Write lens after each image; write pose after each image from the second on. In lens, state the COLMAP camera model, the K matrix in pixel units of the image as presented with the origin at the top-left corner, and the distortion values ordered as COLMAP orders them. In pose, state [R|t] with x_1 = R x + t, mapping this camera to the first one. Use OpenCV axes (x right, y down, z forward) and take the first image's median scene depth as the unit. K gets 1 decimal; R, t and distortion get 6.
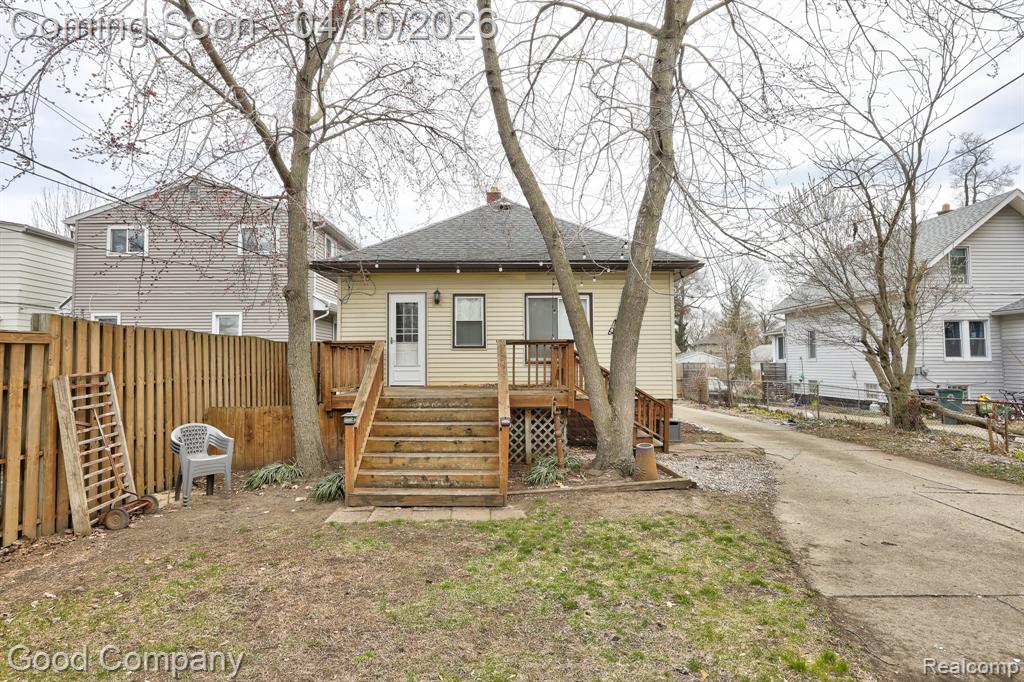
lens RADIAL K [[553.6, 0, 503.5], [0, 553.6, 343.3], [0, 0, 1]] dist [0.005277, -0.001052]
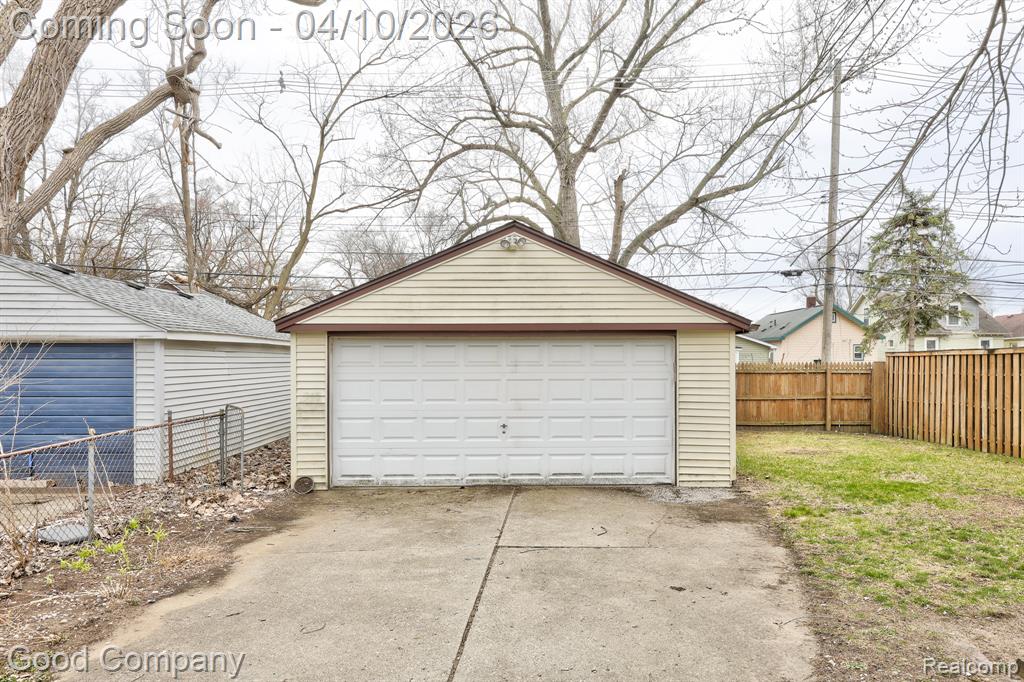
lens RADIAL K [[654.8, 0, 528.8], [0, 654.8, 369.4], [0, 0, 1]] dist [-0.004508, 0.003380]
pose [[-0.999644, 0.006159, -0.025944, 0.494583], [0.006899, 0.999569, -0.028551, 0.035537], [0.025757, -0.028720, -0.999256, 1.036190]]
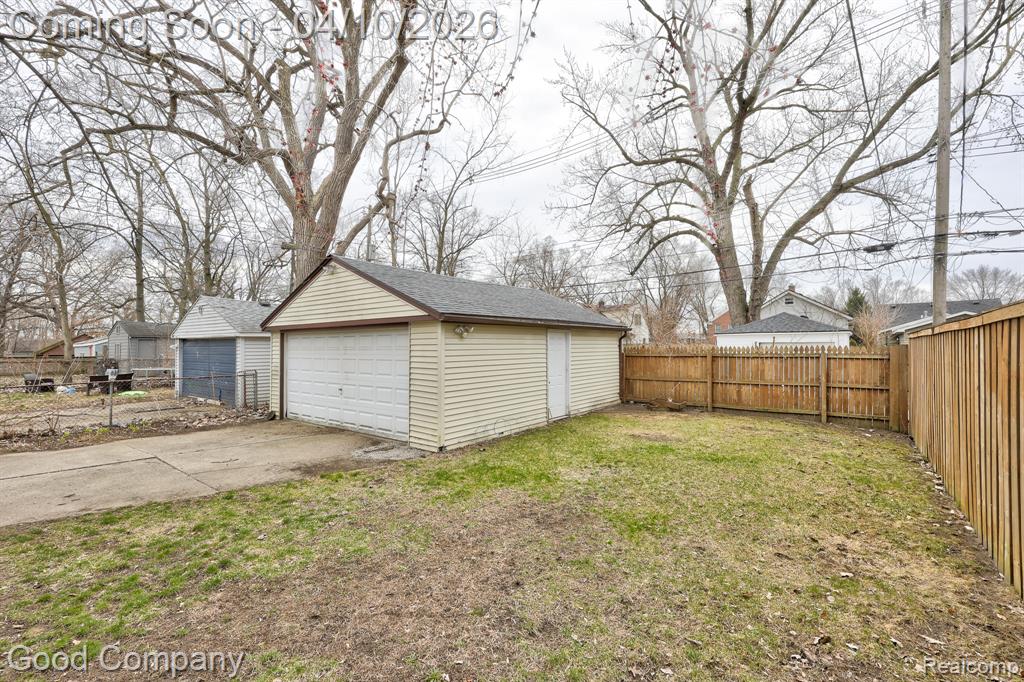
lens RADIAL K [[441.7, 0, 510.0], [0, 441.7, 339.8], [0, 0, 1]] dist [0.004697, -0.000191]
pose [[-0.788967, 0.018334, 0.614163, -0.369884], [-0.016145, 0.998591, -0.050549, 0.024456], [-0.614224, -0.049797, -0.787559, 0.631760]]
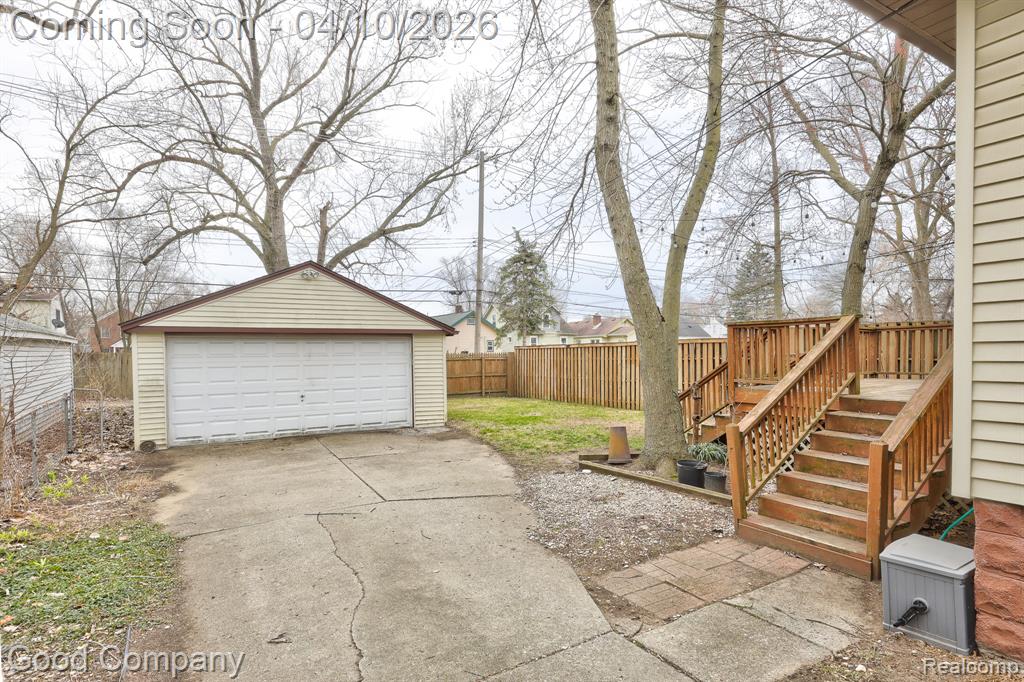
lens RADIAL K [[553.6, 0, 516.9], [0, 553.6, 365.3], [0, 0, 1]] dist [0.005277, -0.001052]
pose [[-0.851425, 0.024185, -0.523918, 0.734450], [0.033525, 0.999403, -0.008346, 0.048281], [0.523403, -0.024671, -0.851728, 1.348404]]
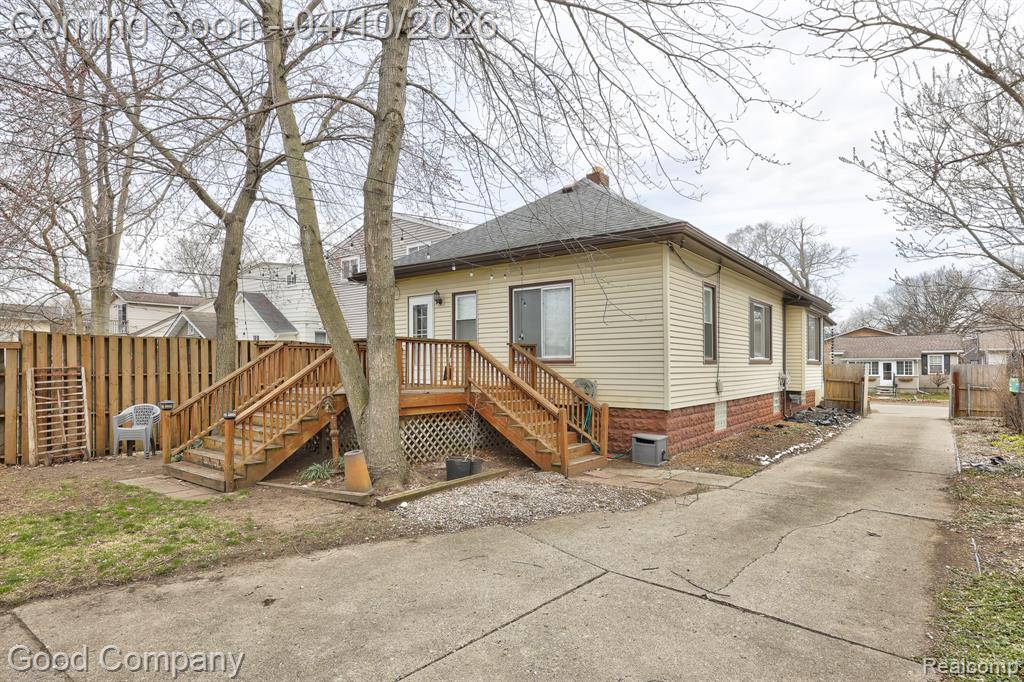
lens RADIAL K [[553.6, 0, 506.3], [0, 553.6, 368.7], [0, 0, 1]] dist [0.005277, -0.001052]
pose [[0.781305, 0.007982, -0.624099, 0.742957], [0.019401, 0.999124, 0.037066, 0.014502], [0.623848, -0.041068, 0.780466, 0.334503]]
